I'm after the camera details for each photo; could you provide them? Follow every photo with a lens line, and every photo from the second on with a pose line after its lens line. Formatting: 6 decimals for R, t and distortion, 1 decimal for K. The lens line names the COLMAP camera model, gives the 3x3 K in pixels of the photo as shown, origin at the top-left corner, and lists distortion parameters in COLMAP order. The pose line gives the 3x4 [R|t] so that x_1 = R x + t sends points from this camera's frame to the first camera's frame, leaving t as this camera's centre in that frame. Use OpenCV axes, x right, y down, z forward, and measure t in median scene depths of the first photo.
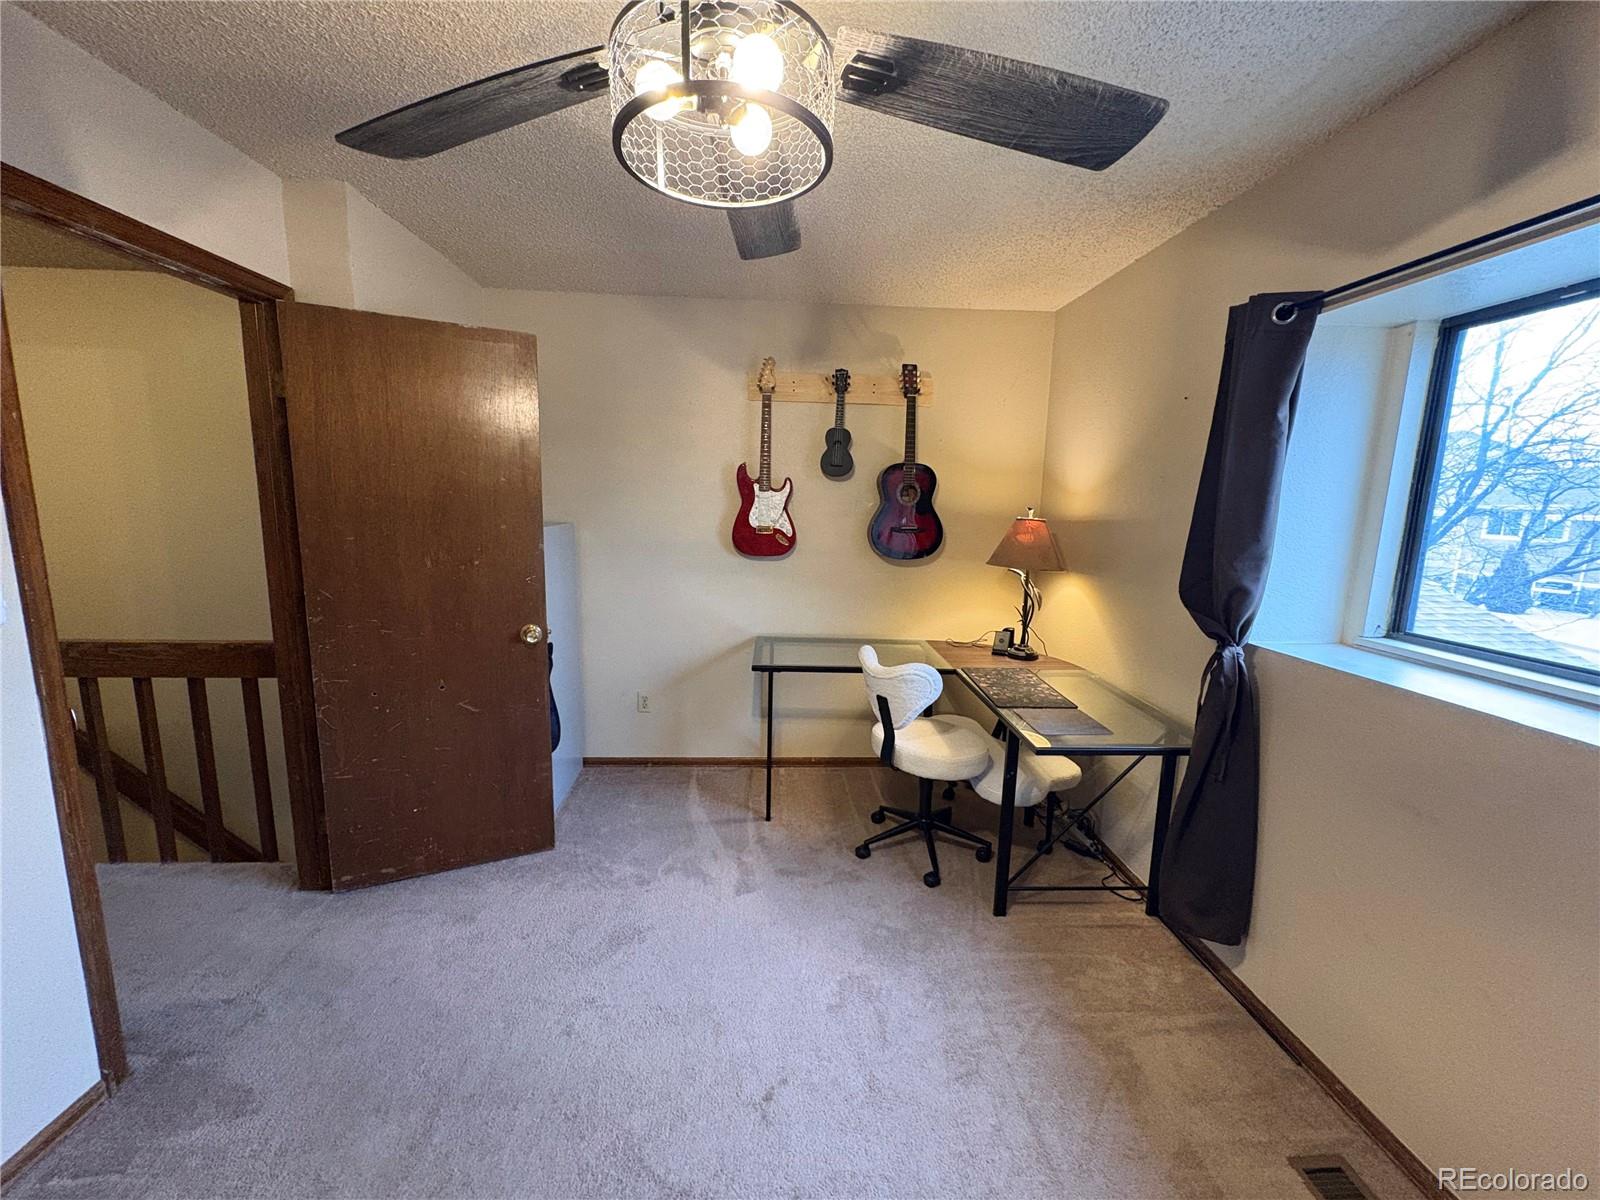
lens RADIAL K [[642.7, 0, 799.2], [0, 642.7, 604.9], [0, 0, 1]] dist [0.000654, -0.000266]
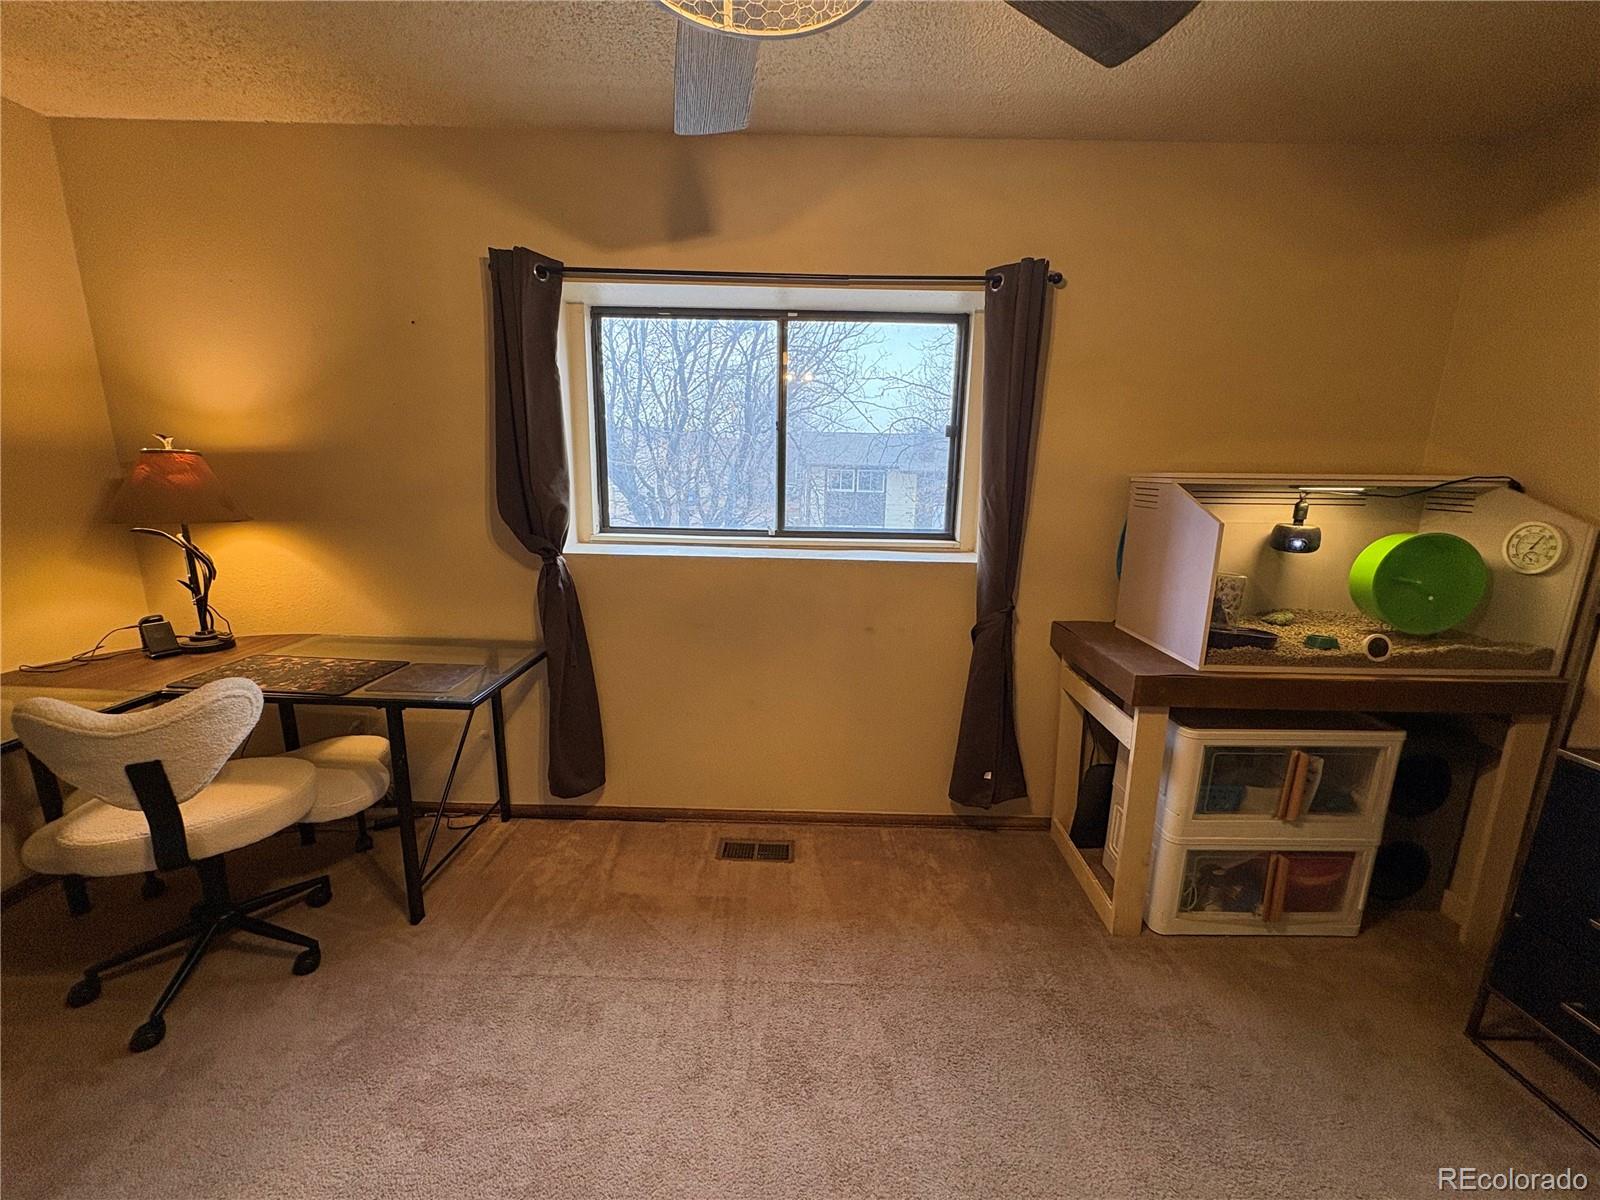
lens RADIAL K [[638.2, 0, 805.2], [0, 638.2, 603.5], [0, 0, 1]] dist [0.001245, 0.000185]
pose [[0.056588, -0.238173, 0.969573, -0.434769], [0.140345, 0.963384, 0.228461, -0.053010], [-0.988484, 0.123147, 0.087942, 0.411577]]
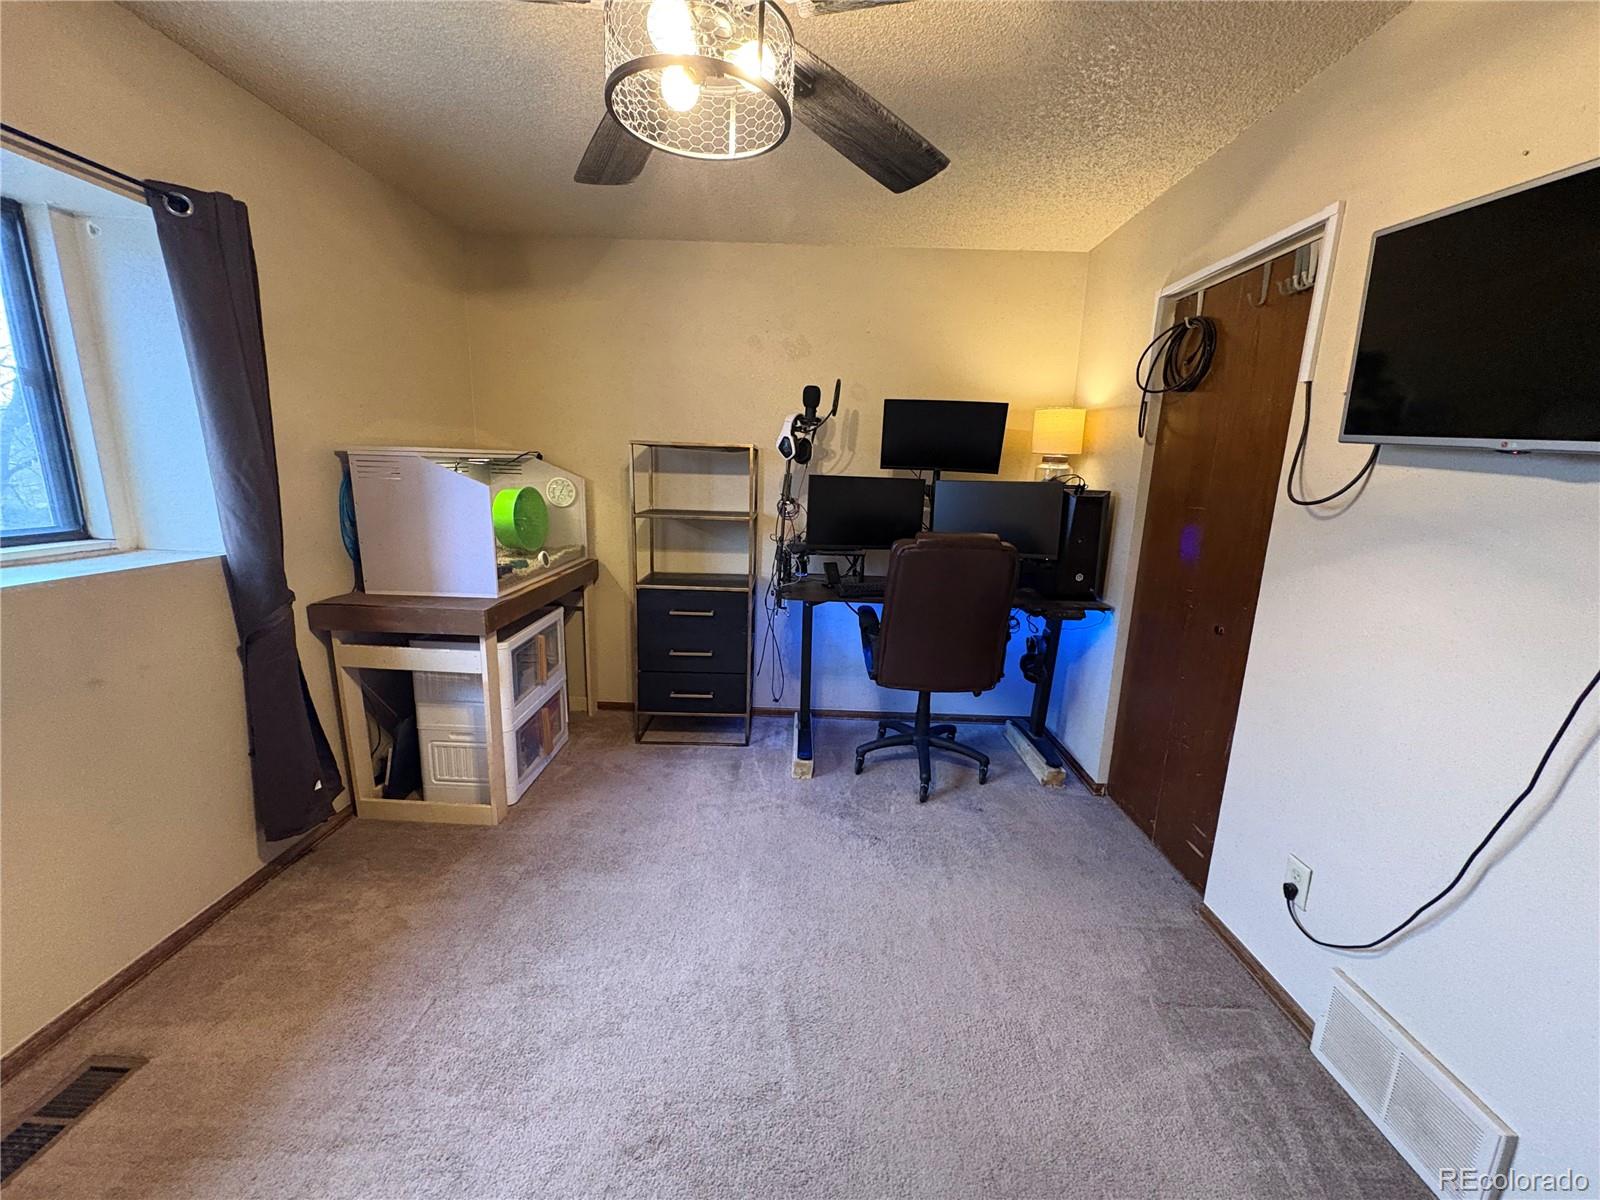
lens RADIAL K [[638.2, 0, 805.2], [0, 638.2, 603.5], [0, 0, 1]] dist [0.001245, 0.000185]
pose [[-0.997179, -0.069289, 0.028846, -0.182842], [-0.054109, 0.930030, 0.363478, -0.131794], [-0.052012, 0.360892, -0.931156, 1.005944]]
